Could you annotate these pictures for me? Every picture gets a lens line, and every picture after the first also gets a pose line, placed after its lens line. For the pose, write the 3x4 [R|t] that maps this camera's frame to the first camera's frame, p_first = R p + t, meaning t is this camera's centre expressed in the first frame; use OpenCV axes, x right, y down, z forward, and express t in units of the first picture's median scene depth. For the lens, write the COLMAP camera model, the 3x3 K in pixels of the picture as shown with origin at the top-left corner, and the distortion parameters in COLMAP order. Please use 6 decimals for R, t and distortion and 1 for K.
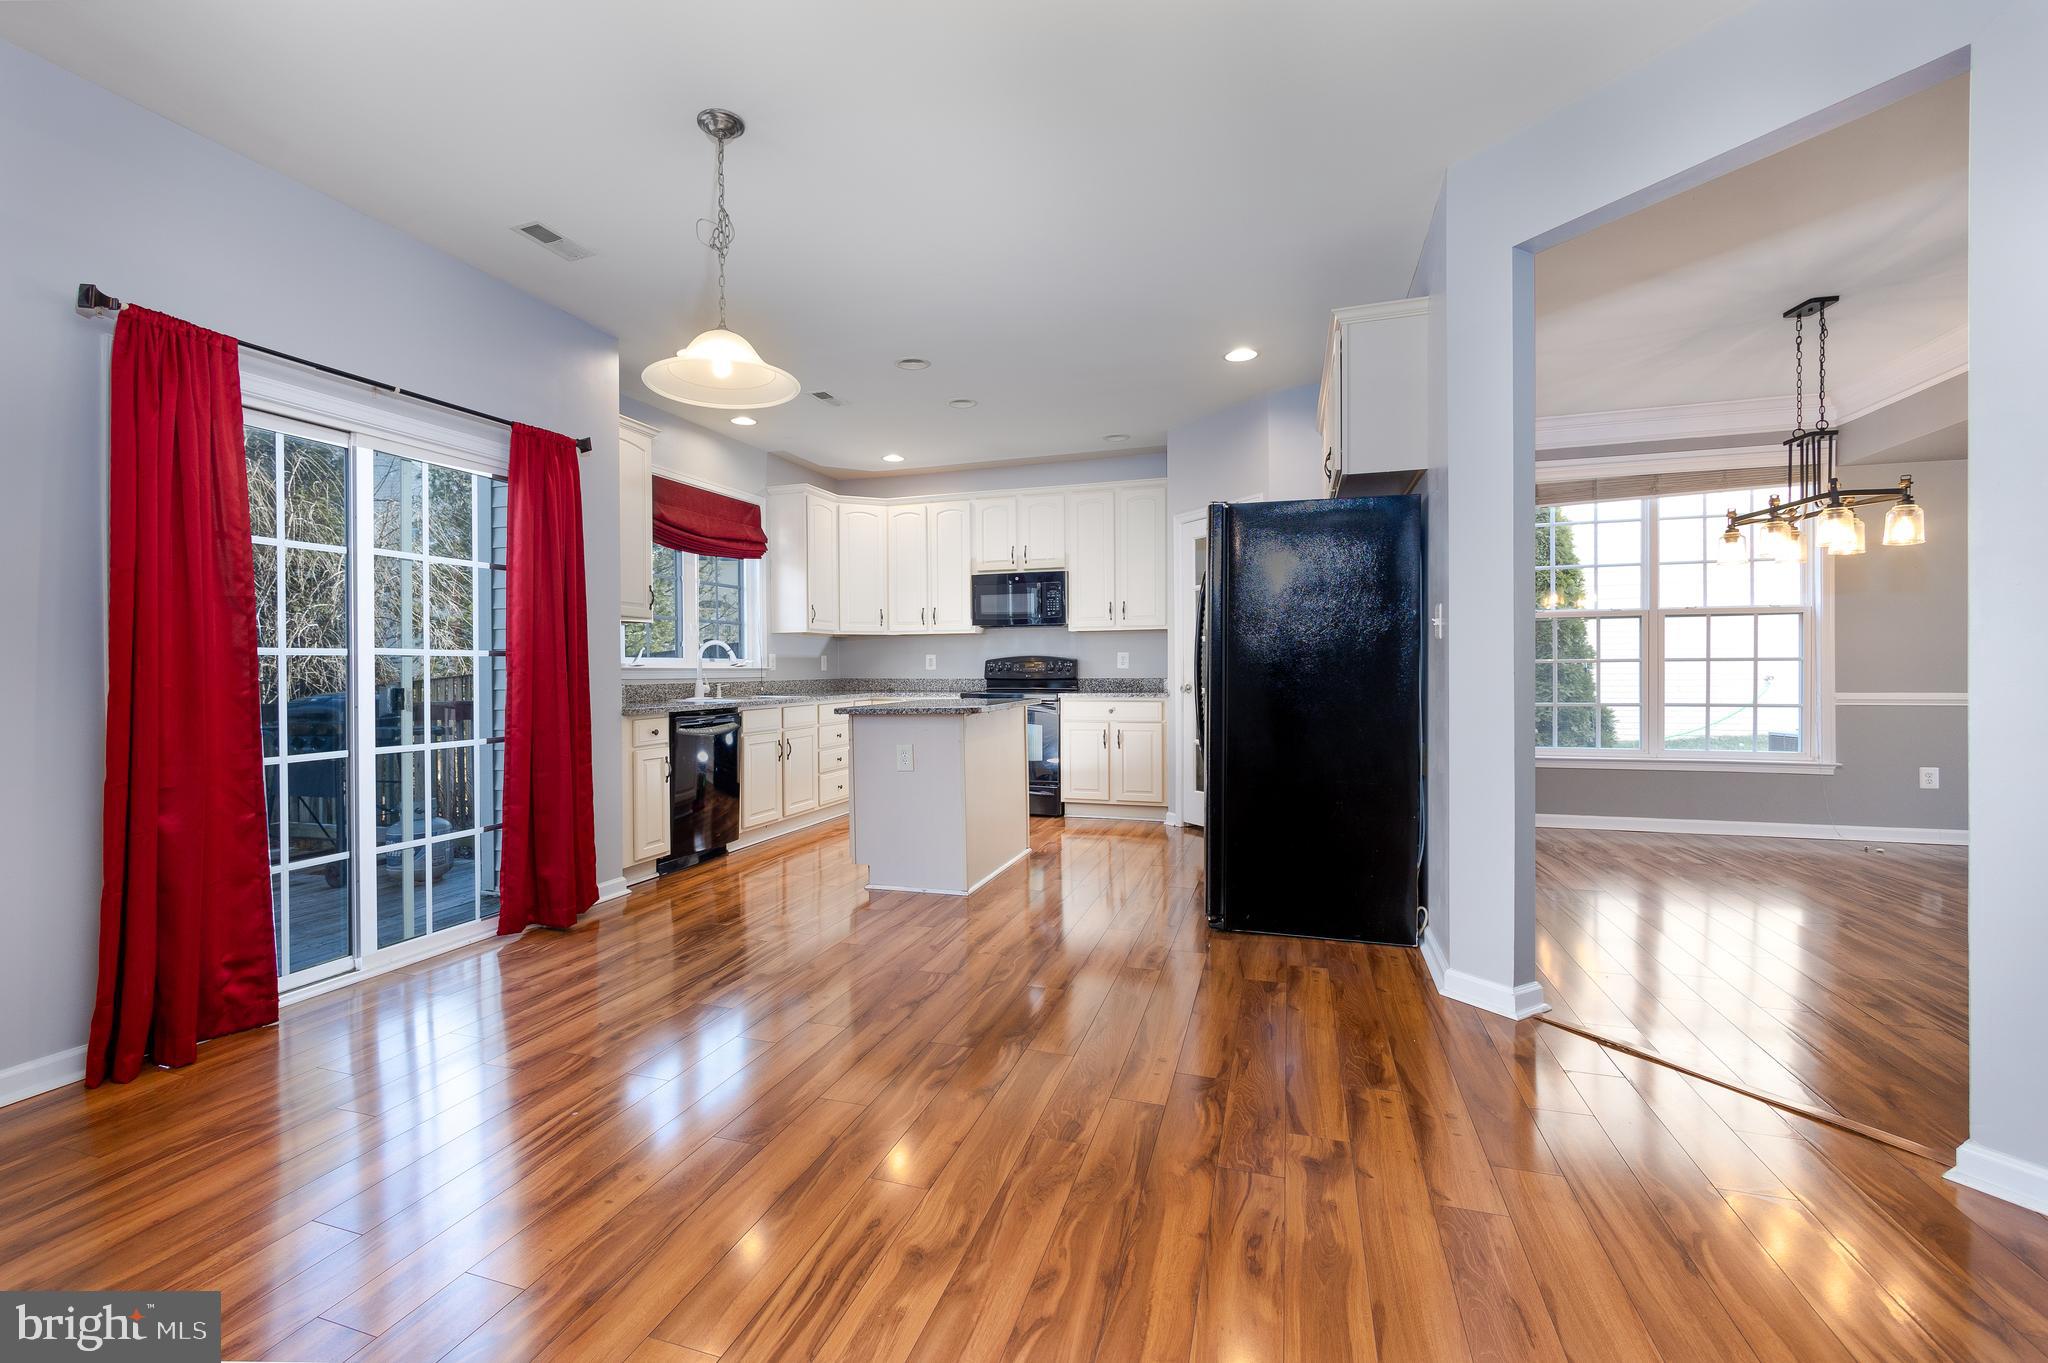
lens RADIAL K [[871.9, 0, 991.5], [0, 871.9, 676.6], [0, 0, 1]] dist [-0.004291, -0.000603]
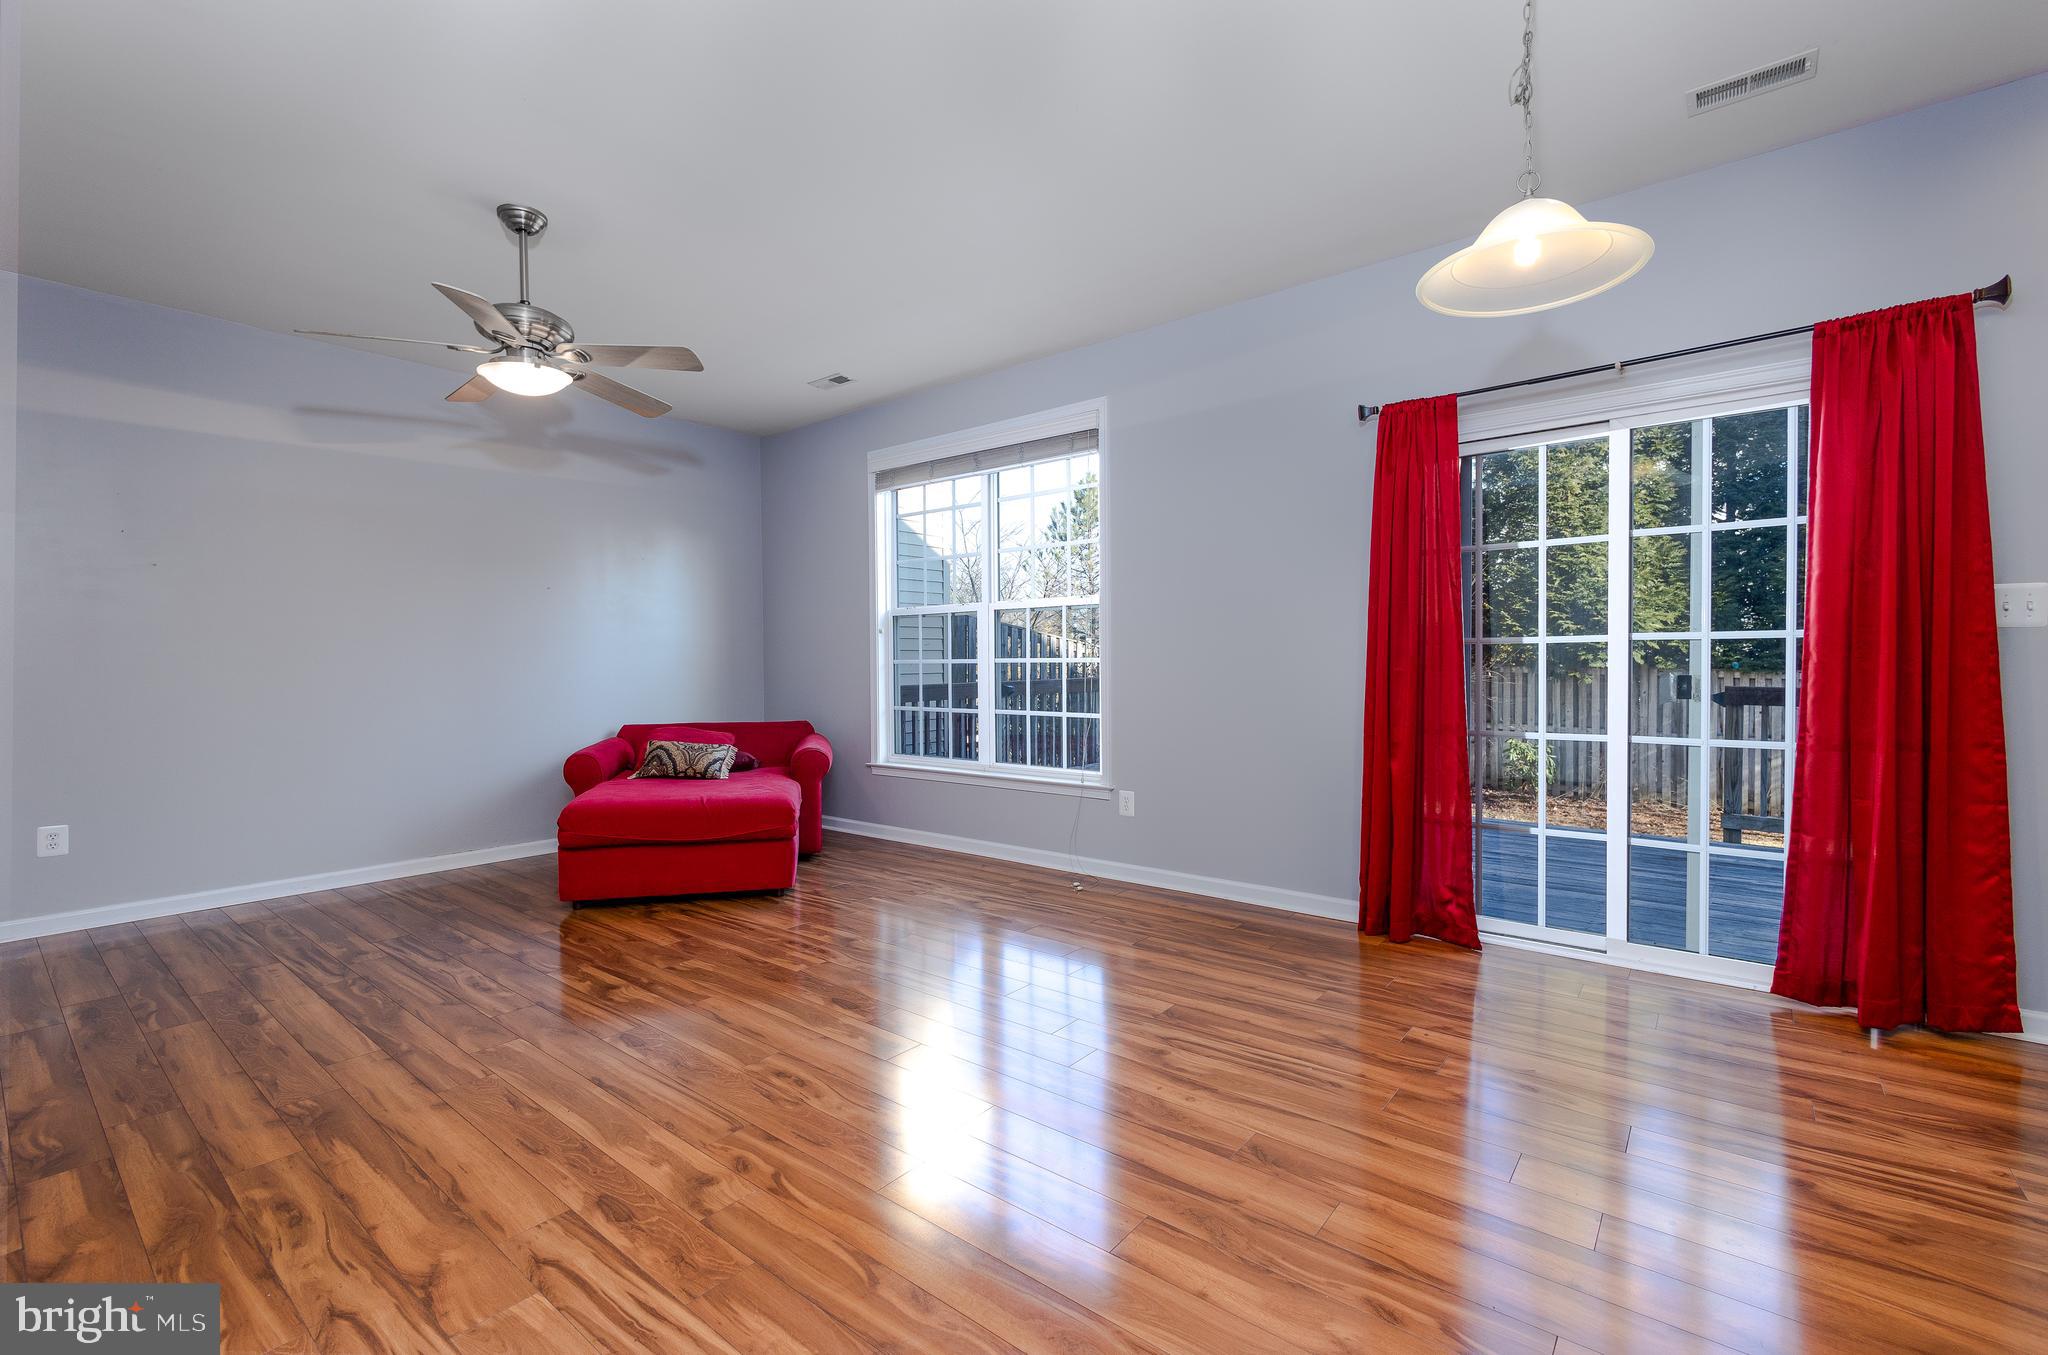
lens RADIAL K [[872.3, 0, 1016.6], [0, 872.3, 671.4], [0, 0, 1]] dist [0.017300, -0.000086]
pose [[-0.329297, 0.022844, -0.943950, 0.228715], [0.005021, 0.999736, 0.022443, -0.008547], [0.944213, 0.002651, -0.329325, 0.344485]]
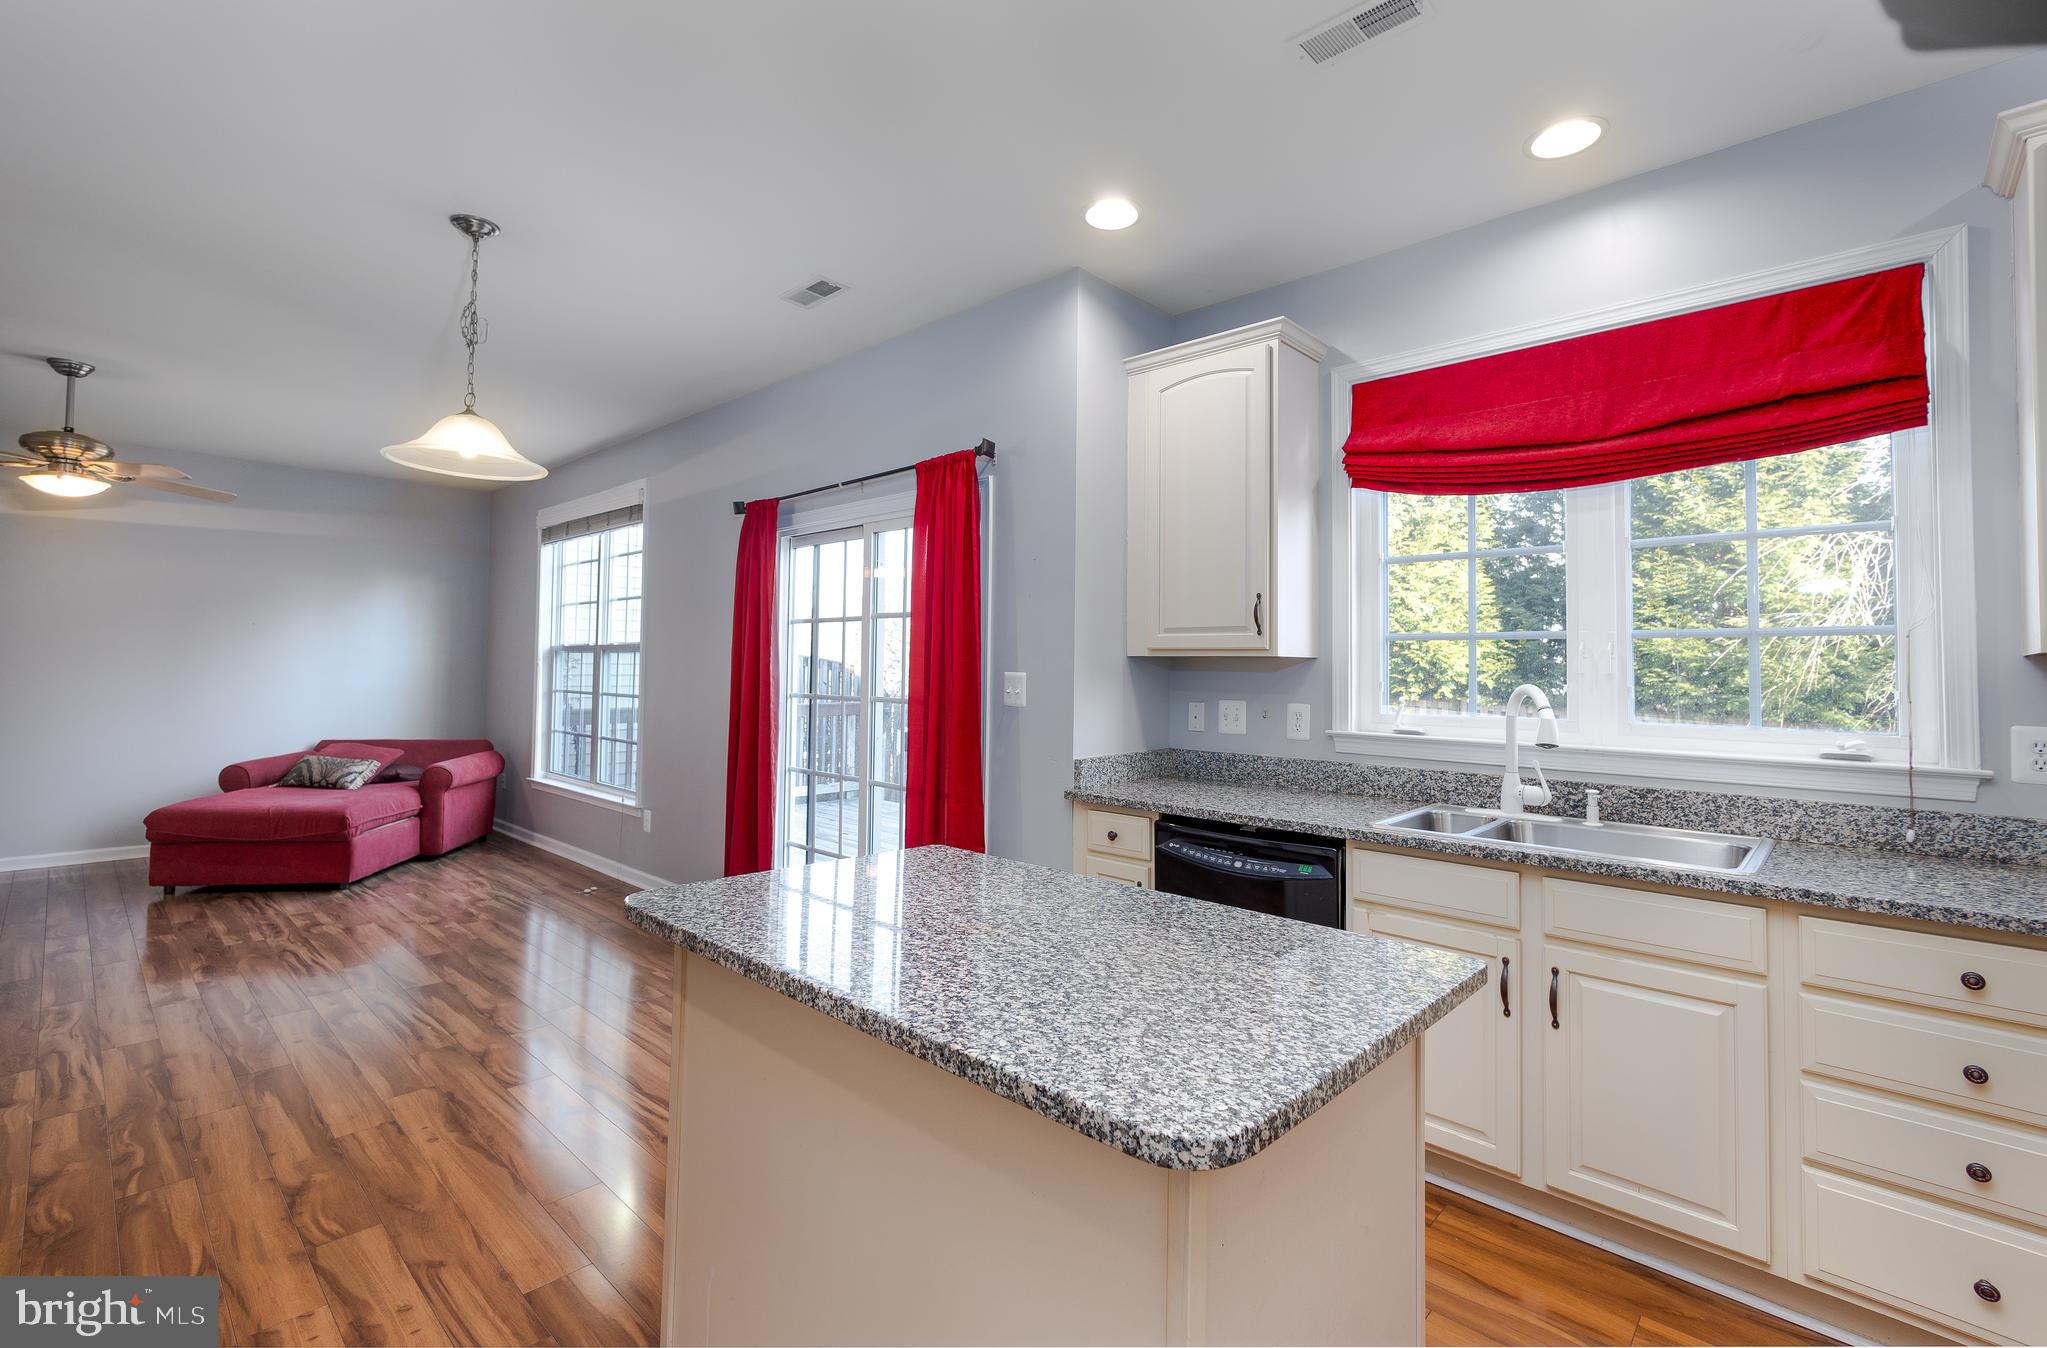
lens RADIAL K [[879.2, 0, 1023.5], [0, 879.2, 662.5], [0, 0, 1]] dist [-0.001661, -0.000800]
pose [[-0.398745, -0.000569, -0.917061, 0.162938], [-0.014831, 0.999873, 0.005828, -0.046709], [0.916942, 0.015925, -0.398703, 0.847741]]
